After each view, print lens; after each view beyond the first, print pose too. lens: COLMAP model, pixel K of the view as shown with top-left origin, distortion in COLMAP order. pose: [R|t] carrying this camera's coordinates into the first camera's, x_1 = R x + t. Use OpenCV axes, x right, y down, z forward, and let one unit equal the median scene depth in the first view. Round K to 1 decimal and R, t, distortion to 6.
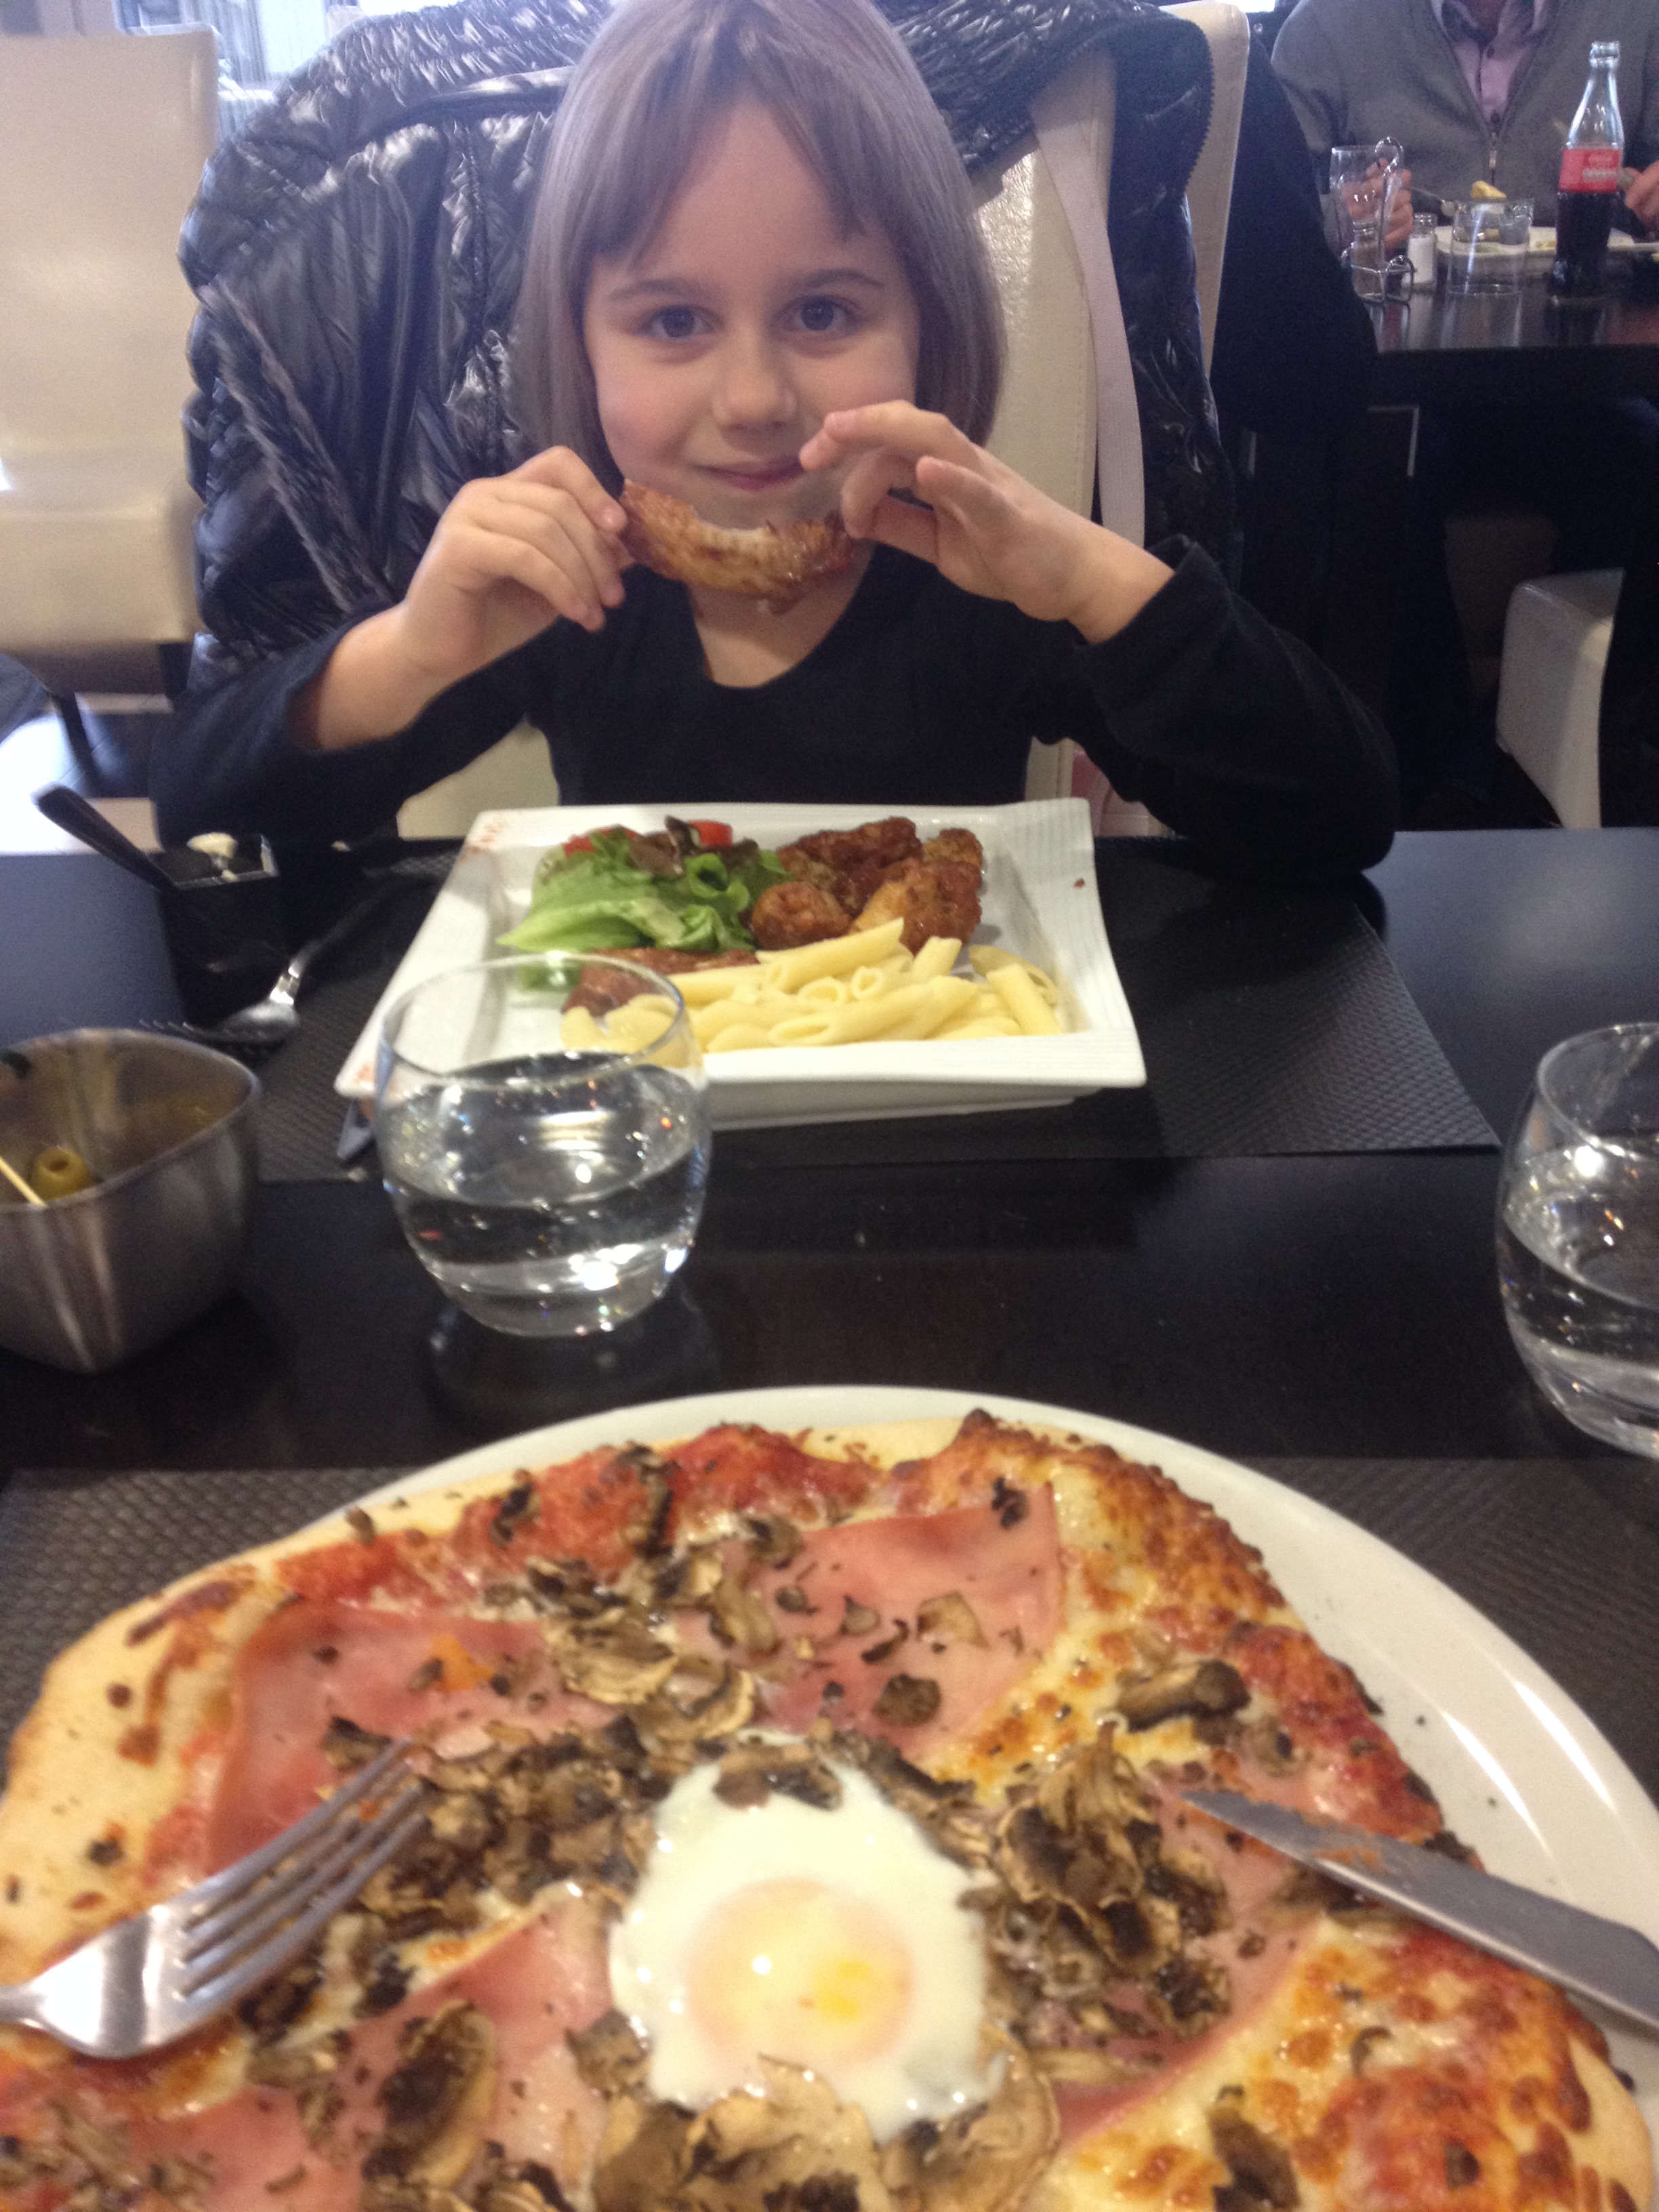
lens RADIAL K [[2213.4, 0, 829.5], [0, 2213.4, 1106.0], [0, 0, 1]] dist [0.098217, -0.227800]
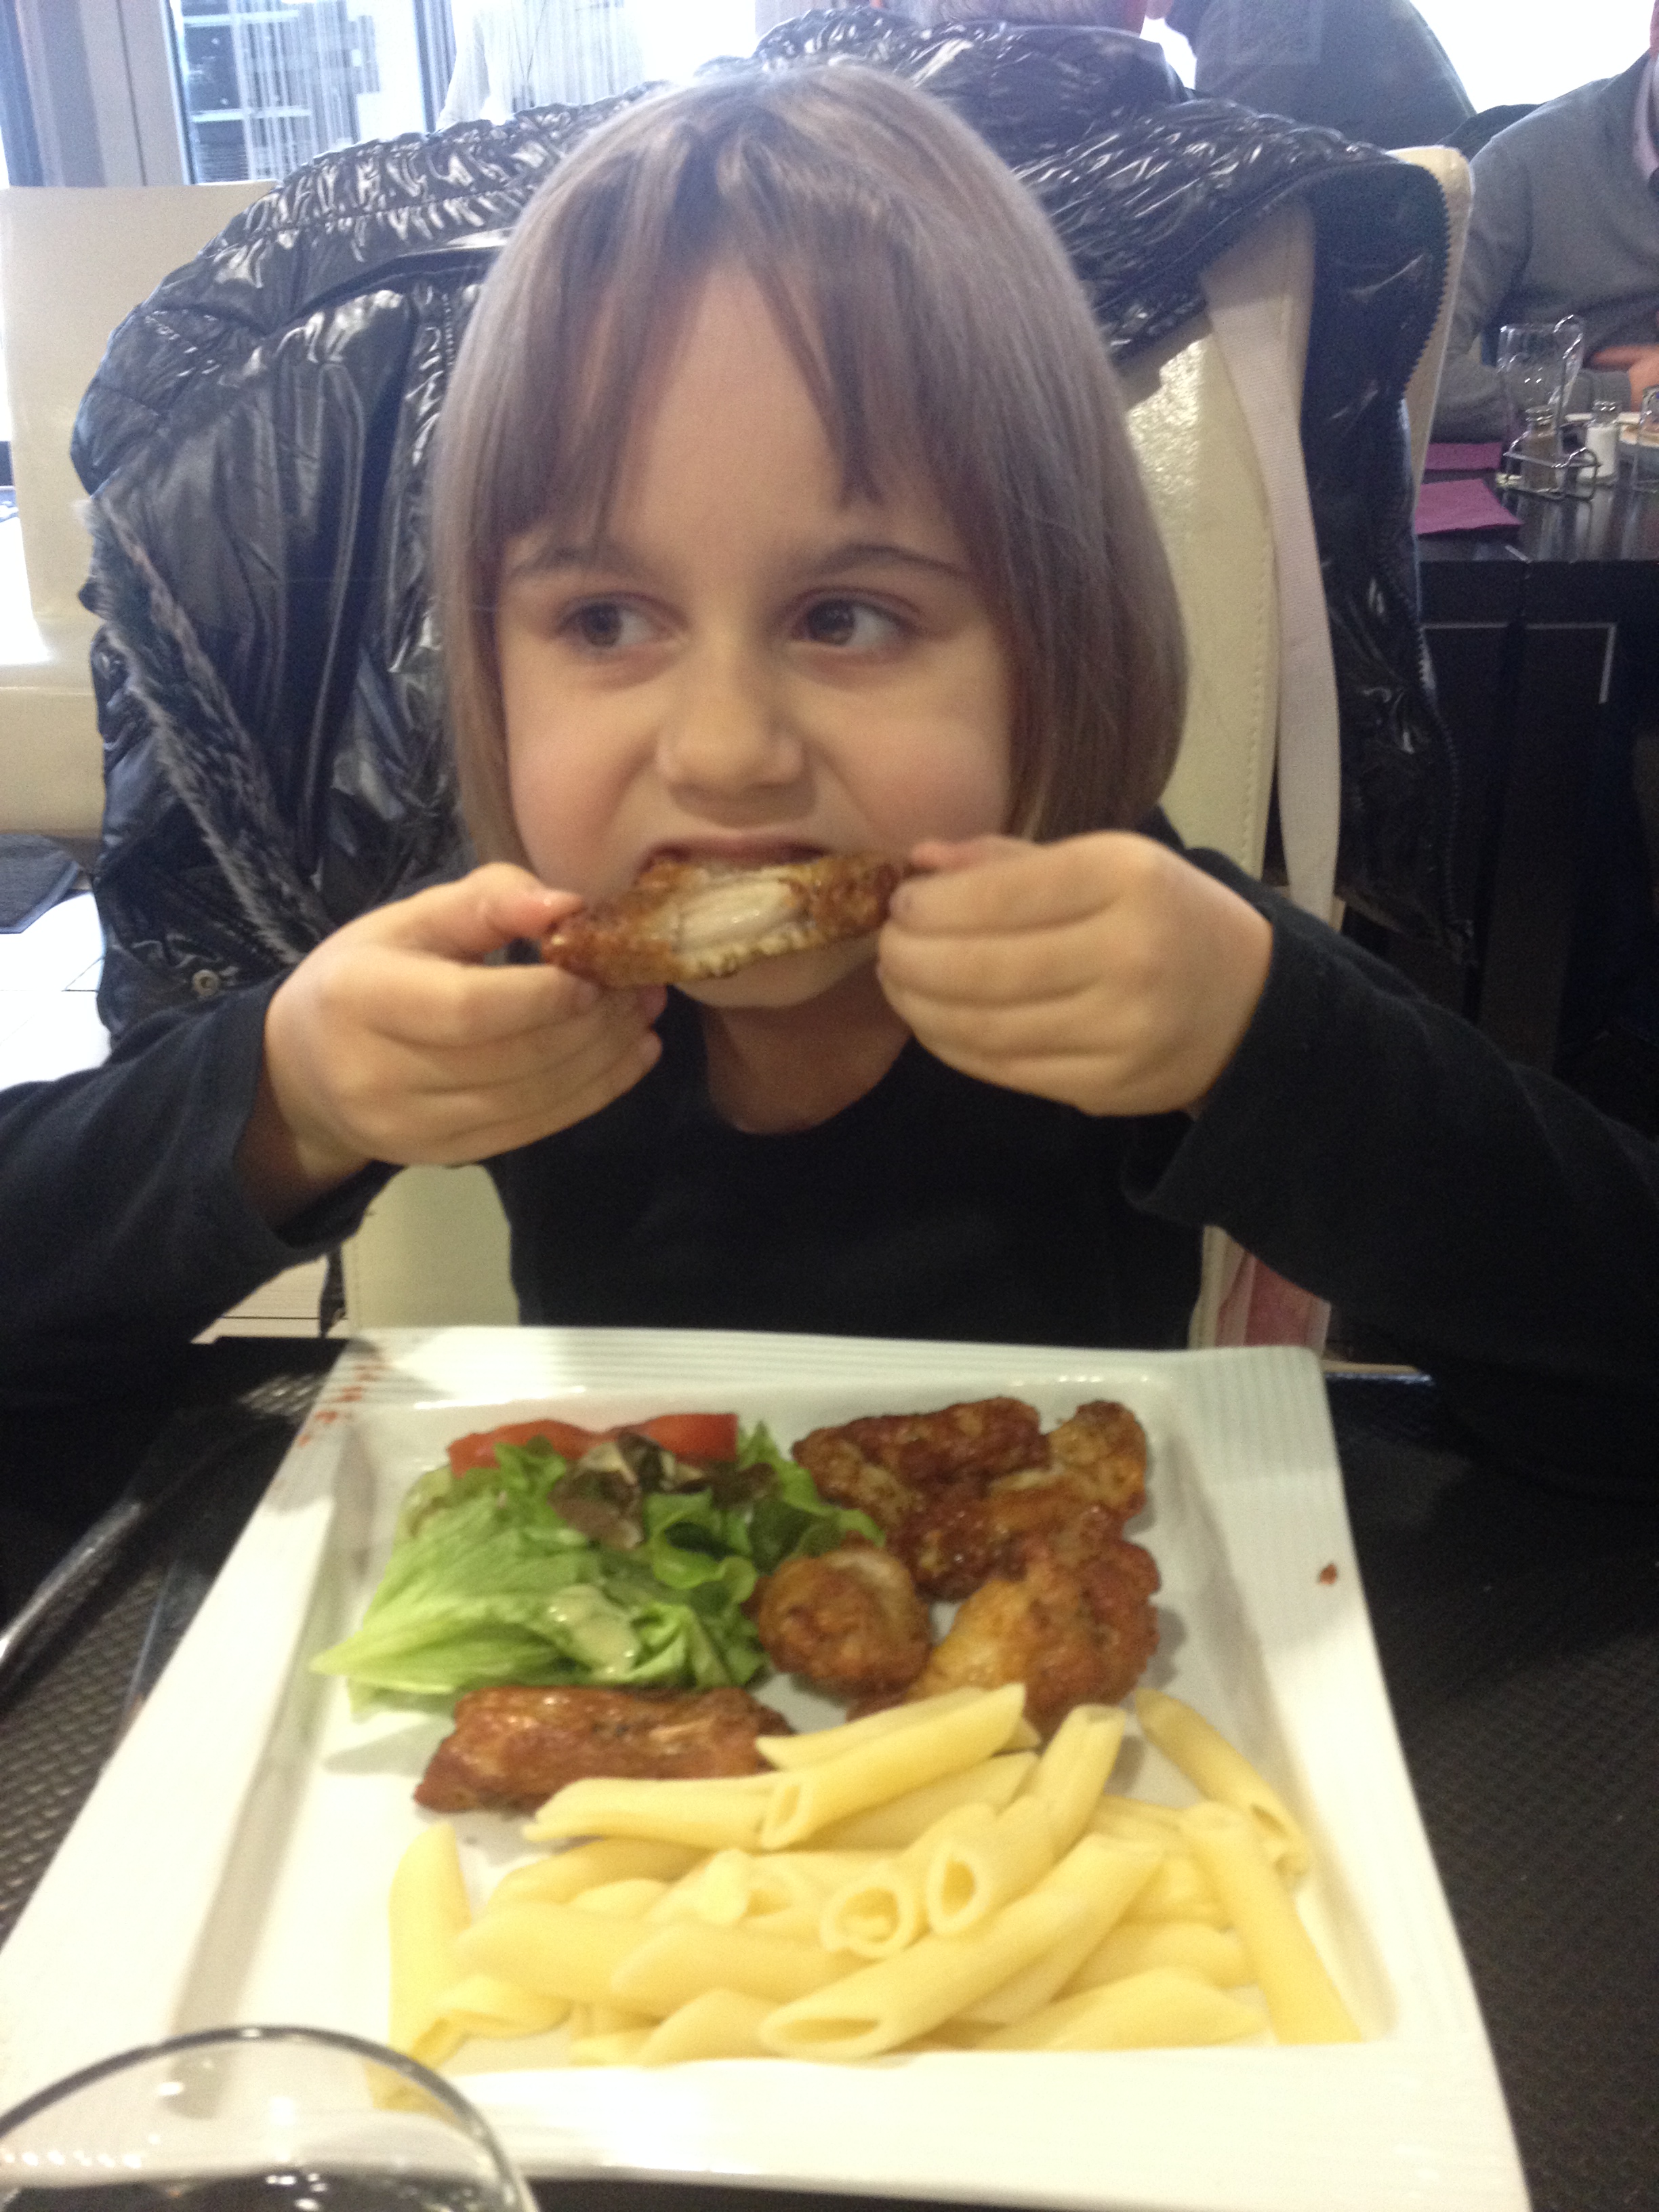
lens RADIAL K [[2295.4, 0, 829.5], [0, 2295.4, 1106.0], [0, 0, 1]] dist [0.216387, -0.565673]
pose [[0.999036, 0.025535, -0.035721, 0.001215], [-0.028285, 0.996497, -0.078703, -0.110802], [0.033586, 0.079637, 0.996258, 0.249880]]
